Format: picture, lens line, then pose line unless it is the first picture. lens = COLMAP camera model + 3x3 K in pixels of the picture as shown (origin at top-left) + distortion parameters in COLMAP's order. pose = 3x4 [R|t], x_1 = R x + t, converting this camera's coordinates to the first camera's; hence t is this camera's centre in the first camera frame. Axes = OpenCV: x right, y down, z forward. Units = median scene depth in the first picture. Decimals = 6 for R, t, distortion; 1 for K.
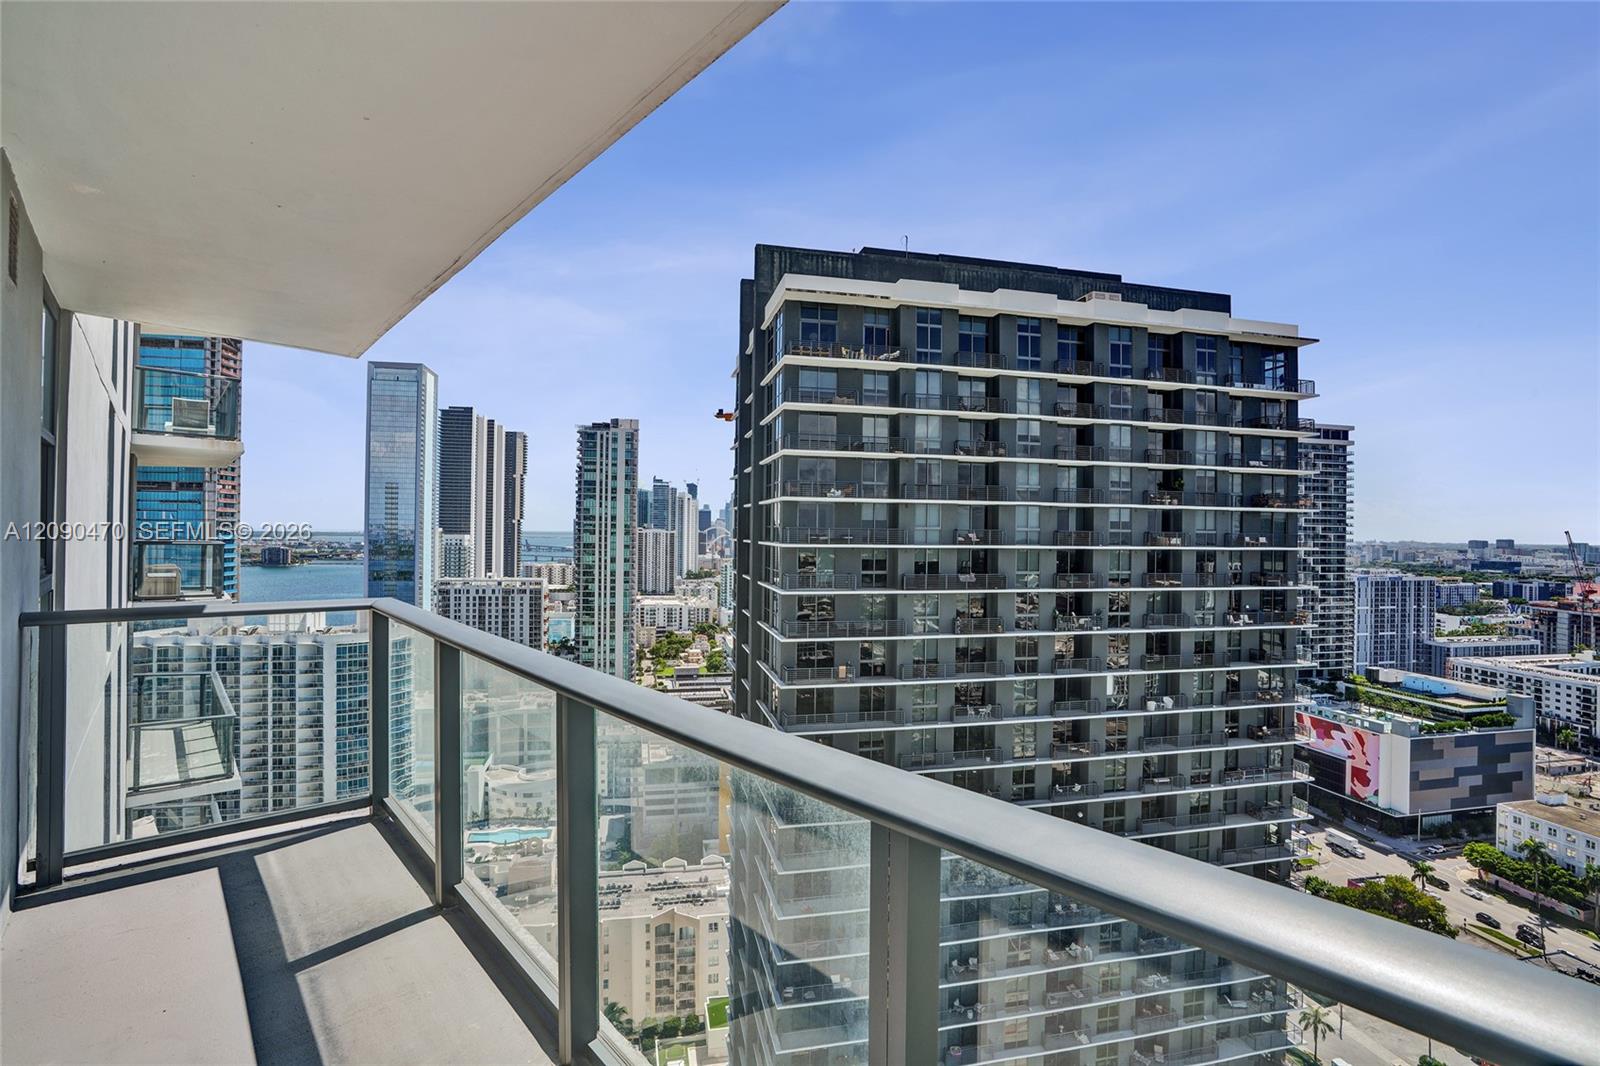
lens RADIAL K [[745.6, 0, 788.8], [0, 745.6, 527.2], [0, 0, 1]] dist [-0.069669, 0.024920]
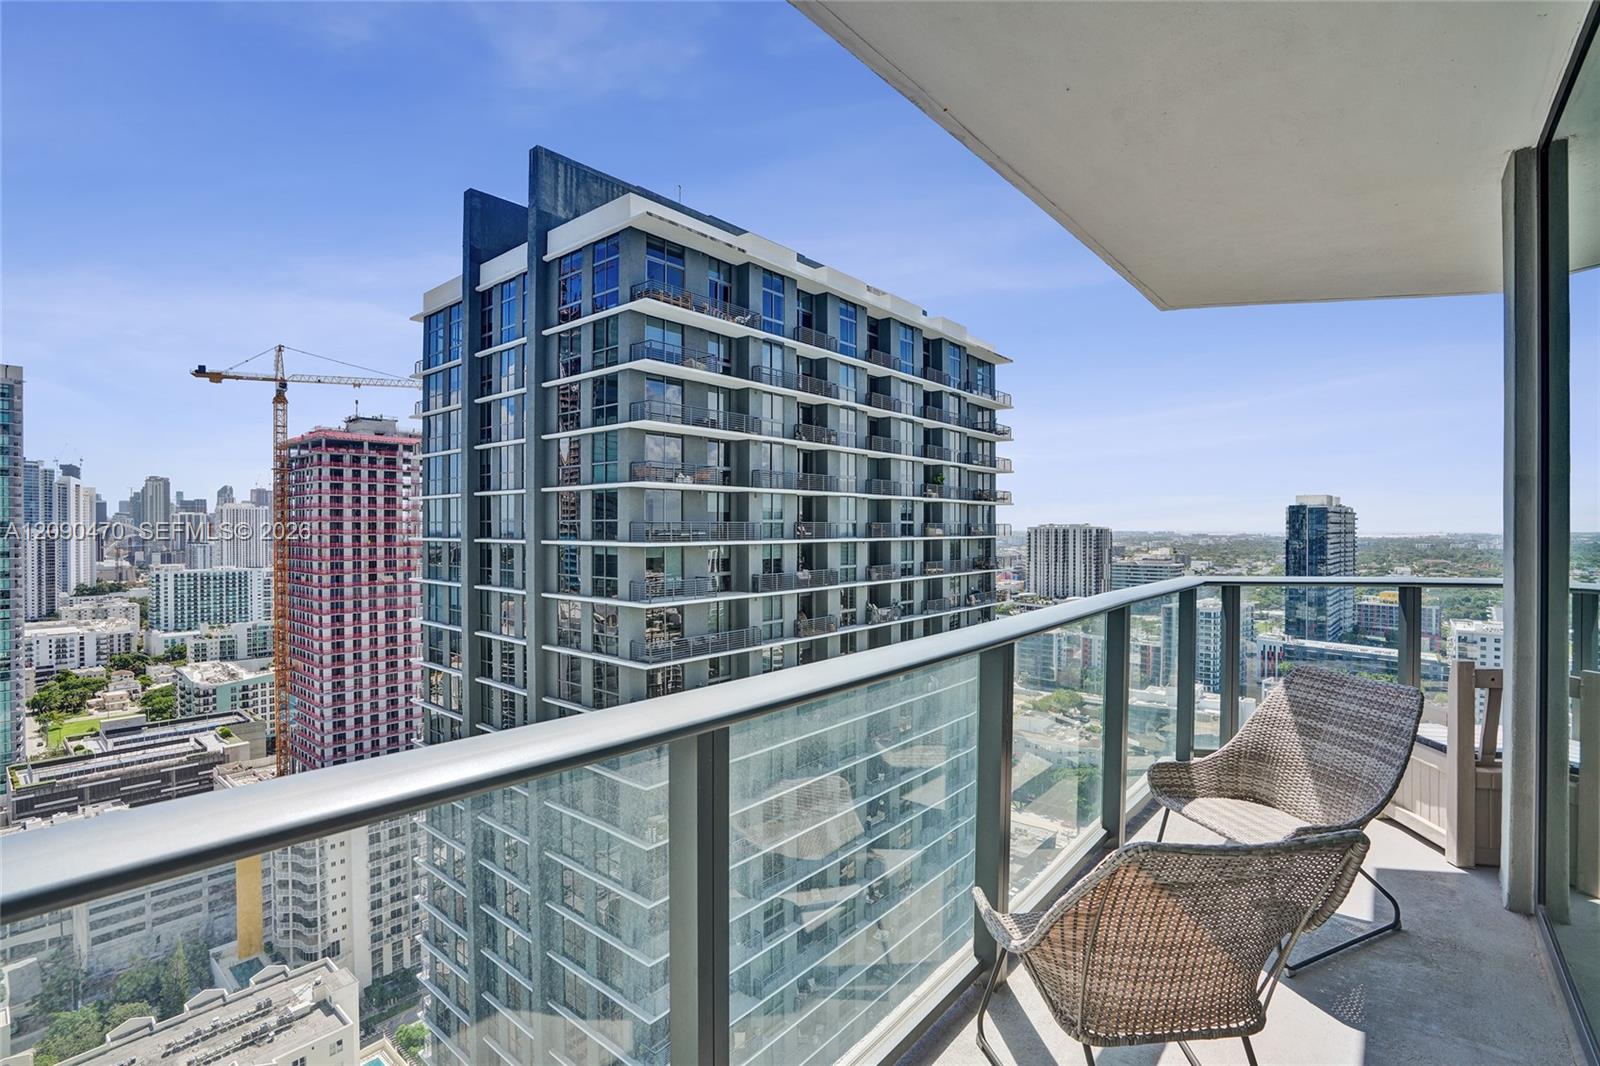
lens RADIAL K [[750.6, 0, 801.0], [0, 750.6, 528.1], [0, 0, 1]] dist [-0.084395, 0.035892]
pose [[0.780659, -0.013001, 0.624822, -0.089517], [0.006992, 0.999903, 0.012070, -0.000262], [-0.624918, -0.005054, 0.780674, 0.073792]]
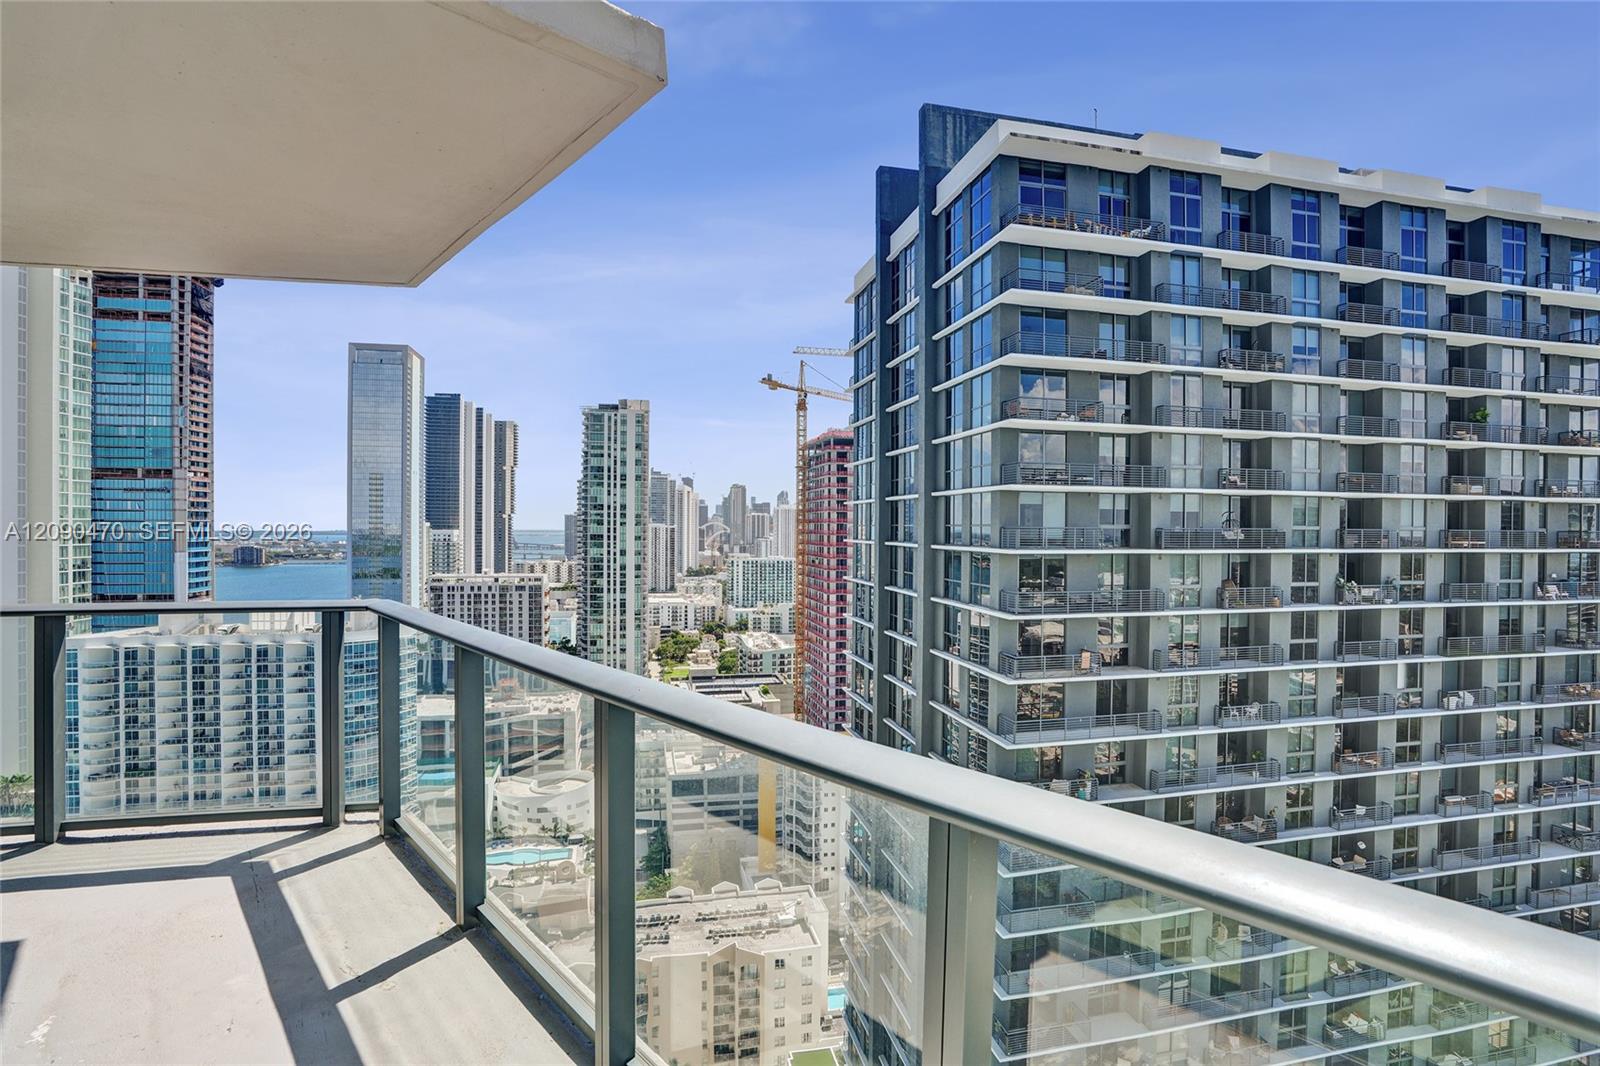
lens RADIAL K [[774.5, 0, 795.2], [0, 774.5, 535.0], [0, 0, 1]] dist [-0.073708, 0.029799]
pose [[0.999900, -0.004631, 0.013370, -0.055901], [0.004437, 0.999886, 0.014462, 0.014714], [-0.013436, -0.014402, 0.999806, 0.063287]]
